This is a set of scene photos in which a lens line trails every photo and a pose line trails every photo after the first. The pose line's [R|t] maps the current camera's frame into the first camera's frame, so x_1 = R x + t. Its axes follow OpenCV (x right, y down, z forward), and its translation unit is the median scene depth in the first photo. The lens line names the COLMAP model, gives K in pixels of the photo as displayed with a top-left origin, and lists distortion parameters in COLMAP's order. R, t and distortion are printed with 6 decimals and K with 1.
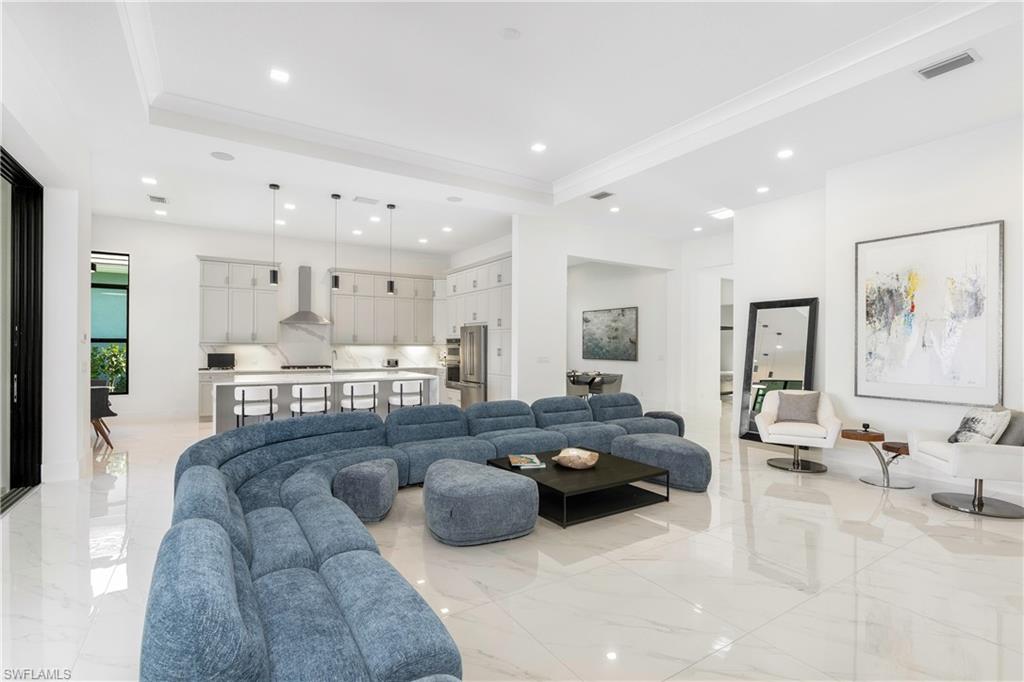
lens RADIAL K [[471.3, 0, 521.6], [0, 471.3, 344.2], [0, 0, 1]] dist [0.003761, 0.000342]
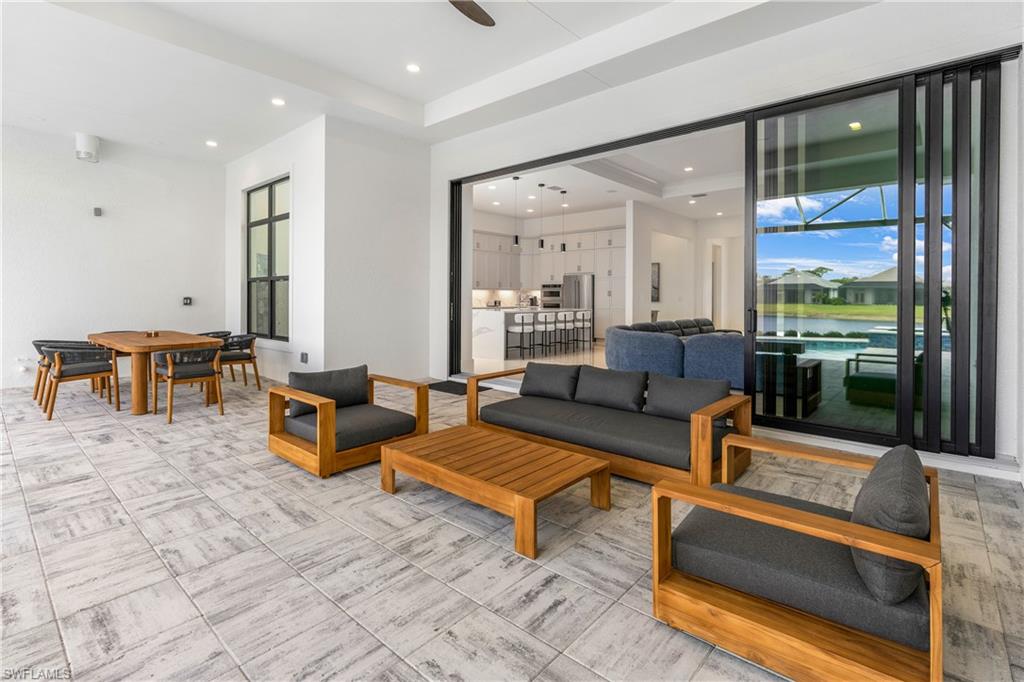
lens RADIAL K [[471.3, 0, 521.8], [0, 471.3, 298.3], [0, 0, 1]] dist [0.003761, 0.000342]
pose [[0.960192, -0.003064, 0.279324, -0.709463], [0.000424, 0.999955, 0.009512, 0.017677], [-0.279341, -0.009015, 0.960150, -0.314310]]
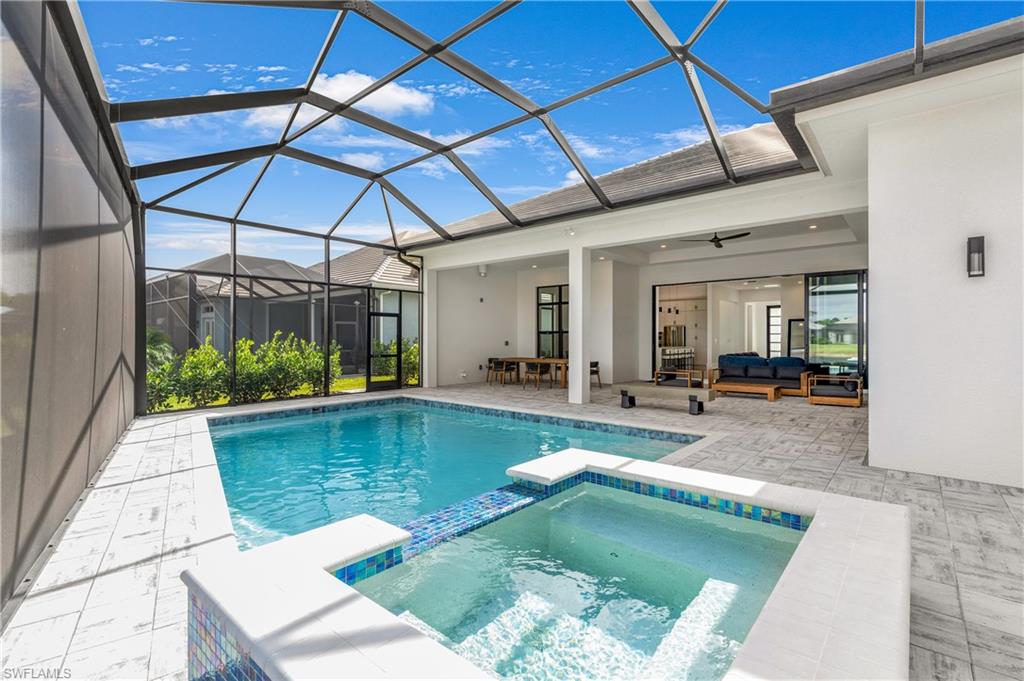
lens RADIAL K [[471.3, 0, 508.5], [0, 471.3, 337.3], [0, 0, 1]] dist [0.003761, 0.000342]
pose [[0.957676, -0.002822, 0.287833, -1.666625], [0.000776, 0.999974, 0.007223, -0.004335], [-0.287846, -0.006694, 0.957653, -1.042173]]
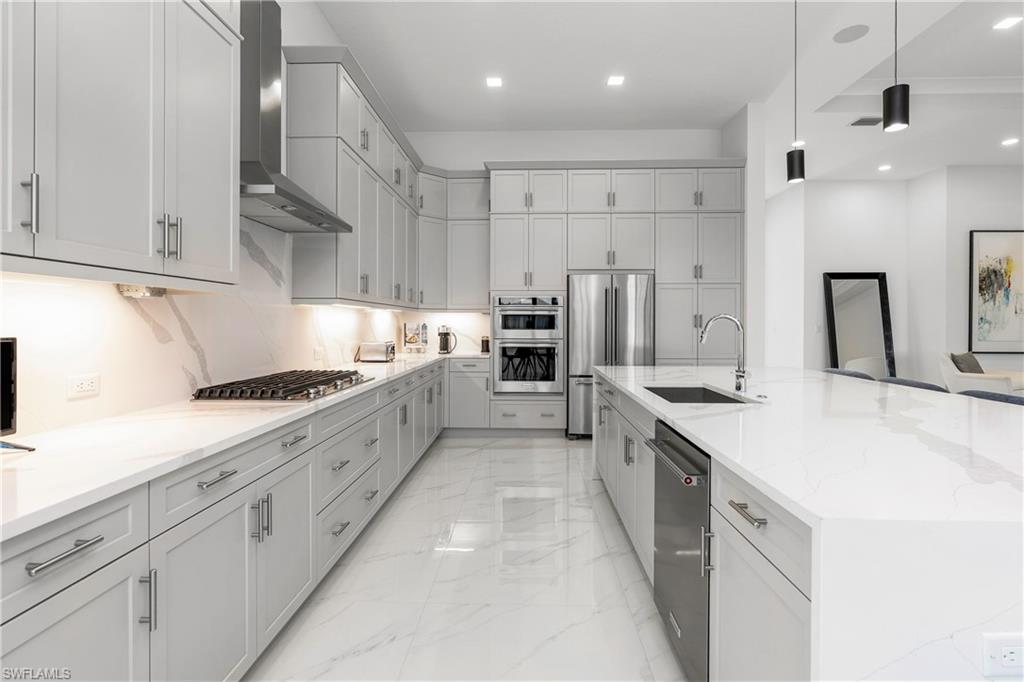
lens RADIAL K [[471.3, 0, 511.4], [0, 471.3, 324.8], [0, 0, 1]] dist [0.003761, 0.000342]
pose [[0.575921, -0.008844, 0.817458, -0.679728], [-0.001970, 0.999924, 0.012206, 0.014617], [-0.817503, -0.008640, 0.575859, 0.847481]]
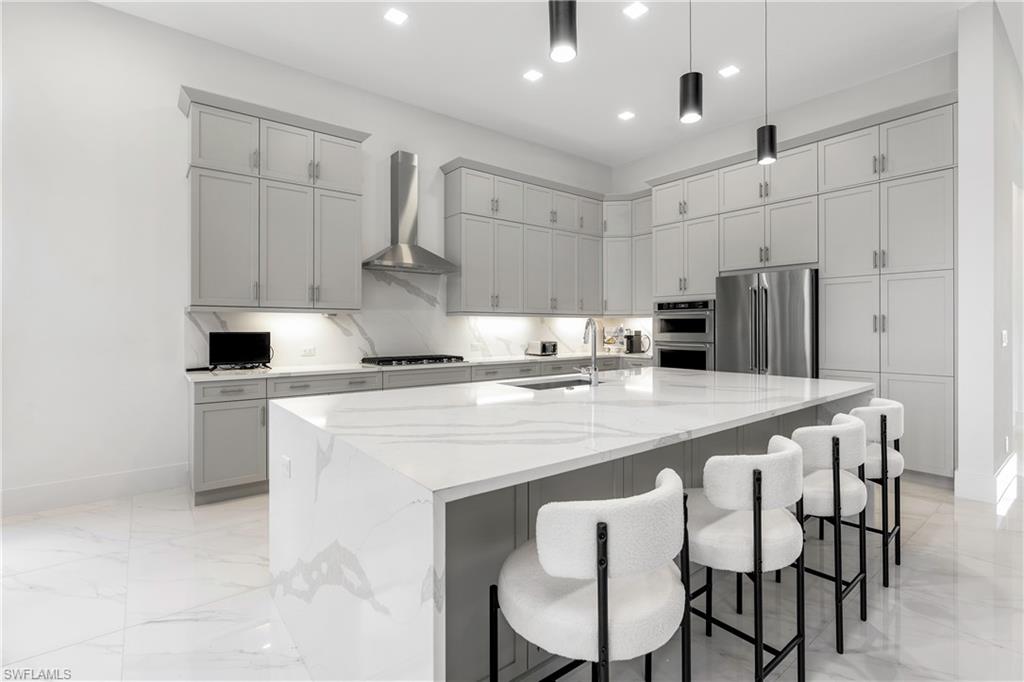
lens RADIAL K [[471.3, 0, 527.4], [0, 471.3, 330.8], [0, 0, 1]] dist [0.003761, 0.000342]
pose [[0.995054, -0.008548, 0.098963, -0.438823], [0.007308, 0.999890, 0.012880, 0.015324], [-0.099062, -0.012093, 0.995008, 0.571305]]
